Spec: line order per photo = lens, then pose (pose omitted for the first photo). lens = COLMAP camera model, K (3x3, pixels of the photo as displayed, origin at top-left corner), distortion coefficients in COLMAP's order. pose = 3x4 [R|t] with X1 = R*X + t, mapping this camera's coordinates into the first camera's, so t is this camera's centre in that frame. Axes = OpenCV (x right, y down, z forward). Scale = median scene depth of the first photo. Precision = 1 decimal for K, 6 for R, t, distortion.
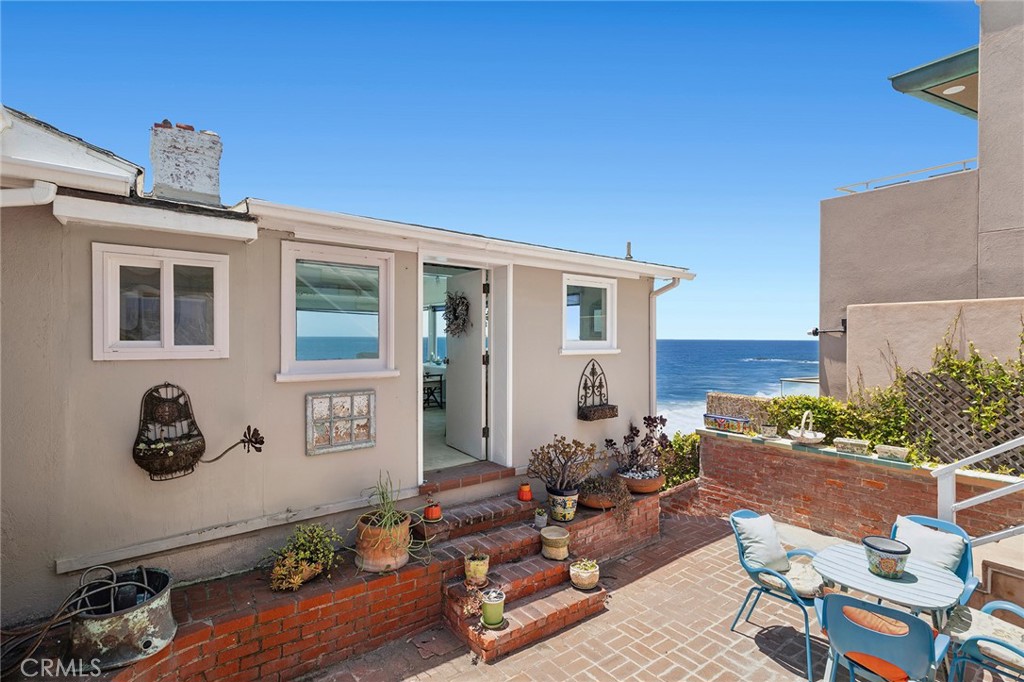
lens RADIAL K [[477.2, 0, 509.6], [0, 477.2, 344.2], [0, 0, 1]] dist [0.000646, 0.000252]
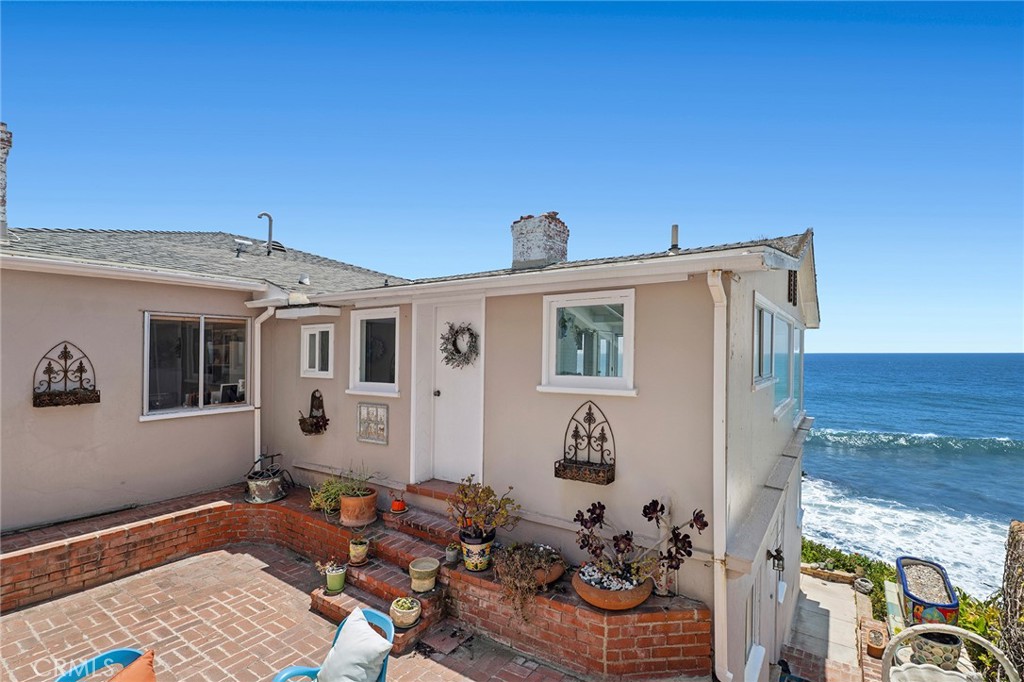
lens RADIAL K [[478.3, 0, 510.2], [0, 478.3, 347.4], [0, 0, 1]] dist [-0.000546, 0.001190]
pose [[0.328831, -0.005202, -0.944375, 0.866931], [0.001628, 0.999986, -0.004941, -0.050922], [0.944387, 0.000088, 0.328835, 0.642538]]
